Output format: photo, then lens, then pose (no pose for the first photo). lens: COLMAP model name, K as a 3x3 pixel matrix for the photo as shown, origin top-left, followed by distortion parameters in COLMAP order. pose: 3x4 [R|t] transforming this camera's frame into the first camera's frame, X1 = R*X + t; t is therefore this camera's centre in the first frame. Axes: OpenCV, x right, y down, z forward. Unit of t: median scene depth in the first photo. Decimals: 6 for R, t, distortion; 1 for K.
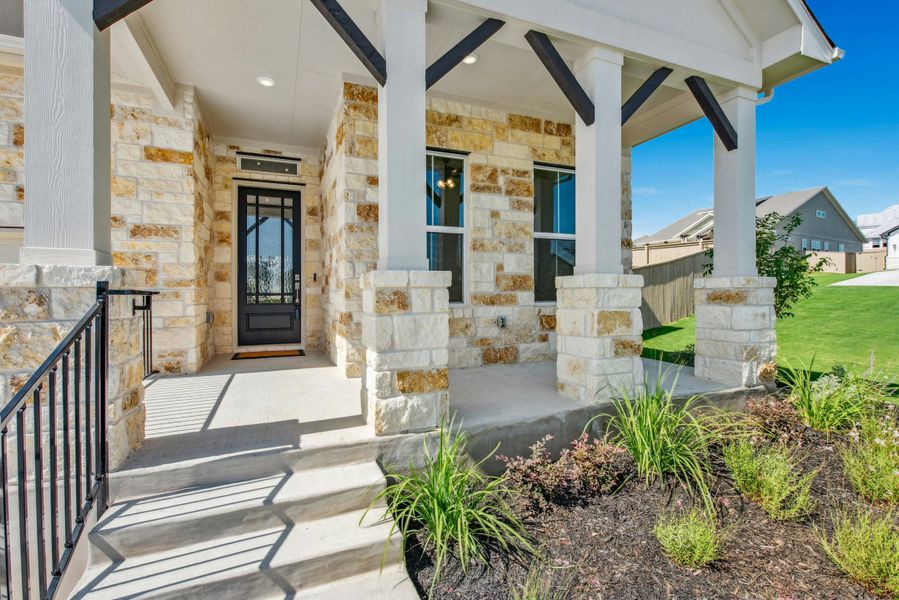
lens RADIAL K [[418.4, 0, 454.2], [0, 418.4, 295.1], [0, 0, 1]] dist [-0.000271, -0.000365]
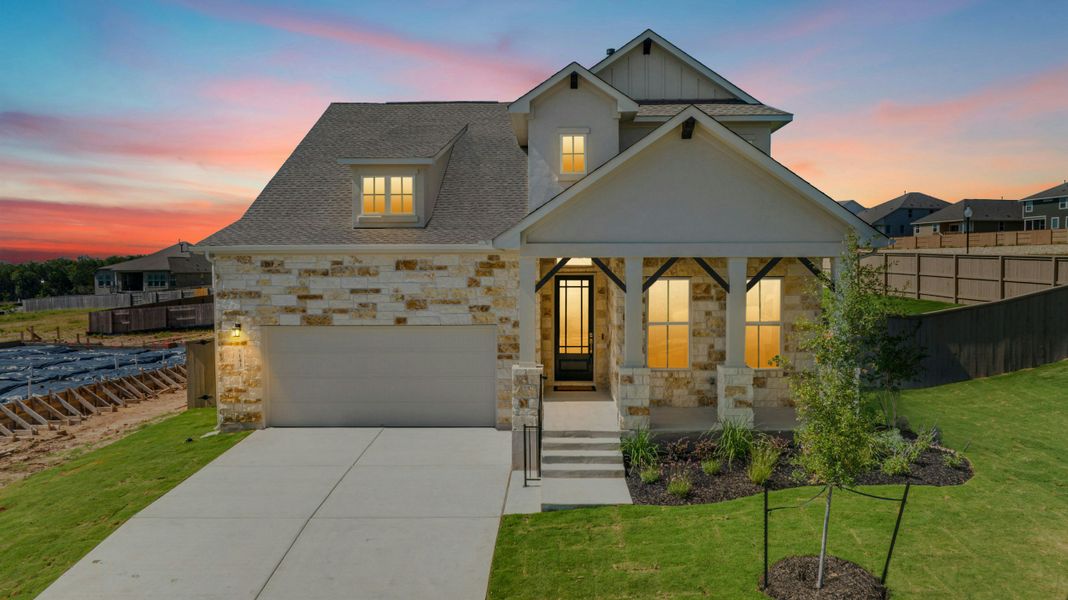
lens RADIAL K [[661.8, 0, 534.0], [0, 661.8, 300.0], [0, 0, 1]] dist [-0.001610, -0.001805]
pose [[0.905749, 0.014338, -0.423572, 0.566497], [-0.000931, 0.999492, 0.031842, -0.325499], [0.423814, -0.028447, 0.905303, -1.579662]]
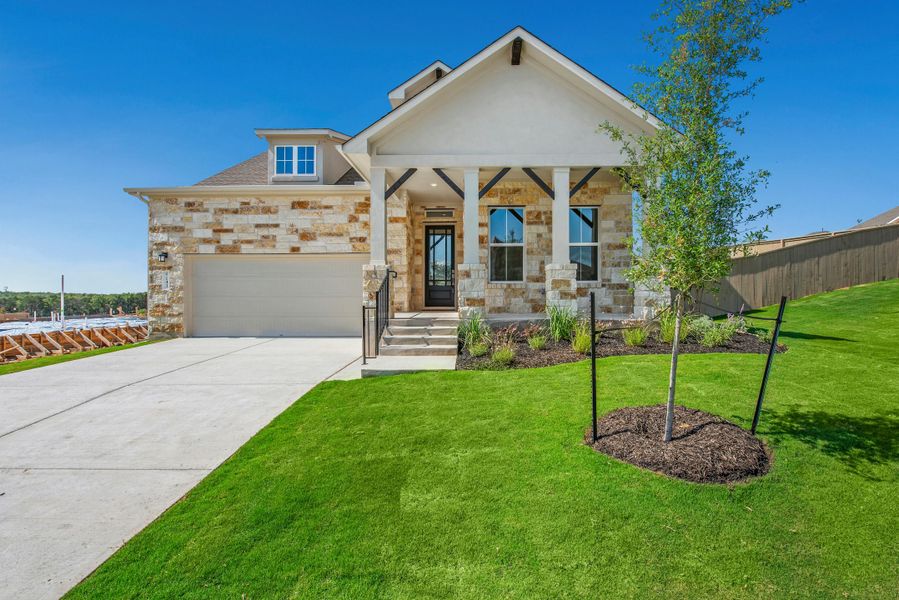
lens RADIAL K [[387.8, 0, 452.0], [0, 387.8, 287.2], [0, 0, 1]] dist [-0.001163, -0.000093]
pose [[0.908570, -0.003723, -0.417716, 0.482081], [-0.002609, 0.999890, -0.014587, 0.075157], [0.417725, 0.014343, 0.908461, -0.807694]]
